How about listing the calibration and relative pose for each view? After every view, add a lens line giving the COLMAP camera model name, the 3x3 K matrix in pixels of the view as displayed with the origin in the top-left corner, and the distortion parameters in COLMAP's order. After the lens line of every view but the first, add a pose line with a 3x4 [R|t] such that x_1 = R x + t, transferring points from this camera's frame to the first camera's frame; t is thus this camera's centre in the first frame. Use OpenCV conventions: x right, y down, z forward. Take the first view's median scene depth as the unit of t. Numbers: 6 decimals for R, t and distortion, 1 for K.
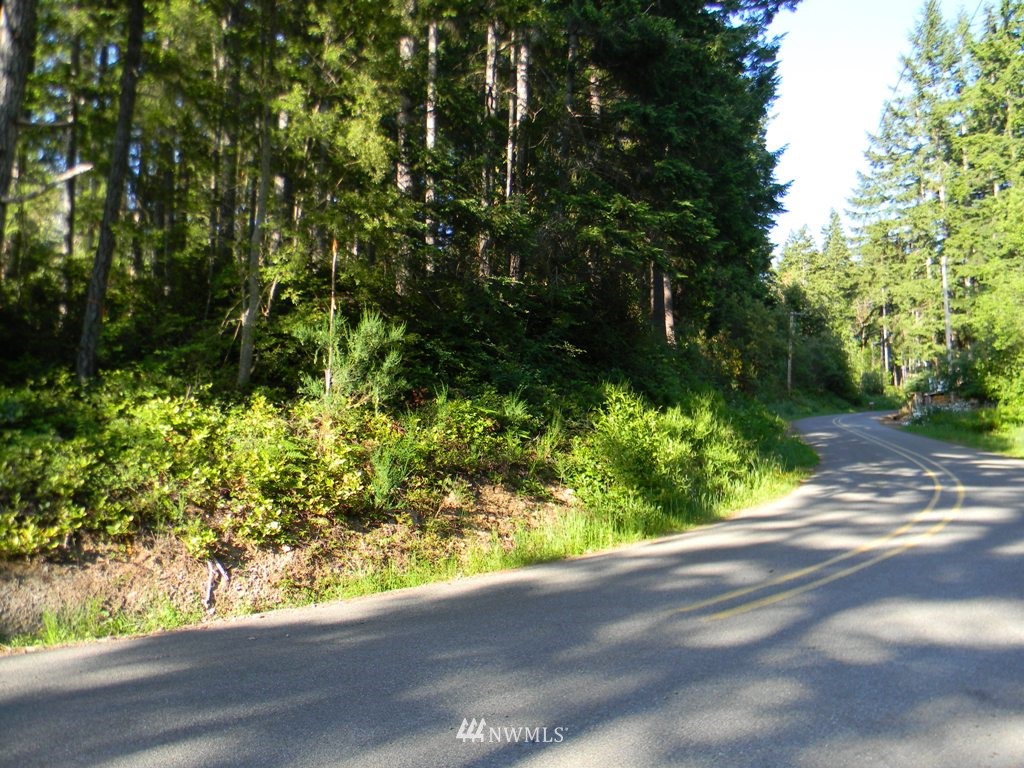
lens RADIAL K [[833.4, 0, 512.1], [0, 833.4, 386.1], [0, 0, 1]] dist [-0.000780, -0.007549]
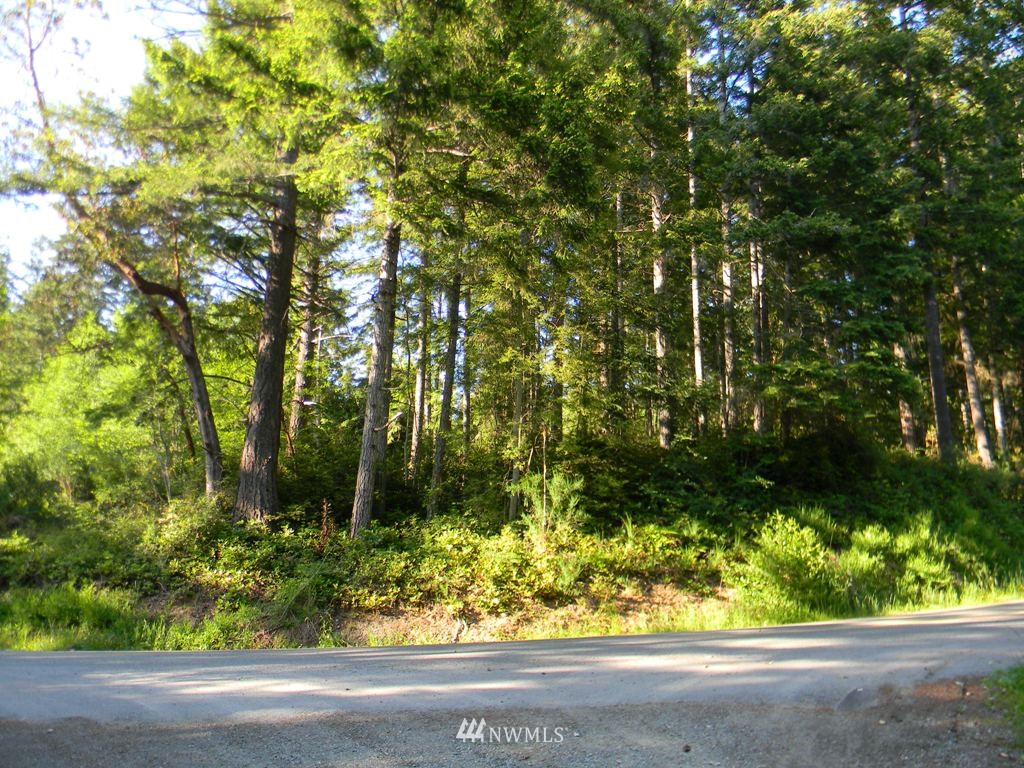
lens RADIAL K [[833.4, 0, 513.0], [0, 833.4, 383.4], [0, 0, 1]] dist [-0.000780, -0.007549]
pose [[0.863004, -0.121469, -0.490376, 0.613610], [0.038494, 0.983653, -0.175911, 0.025813], [0.503728, 0.132935, 0.853573, -0.497962]]
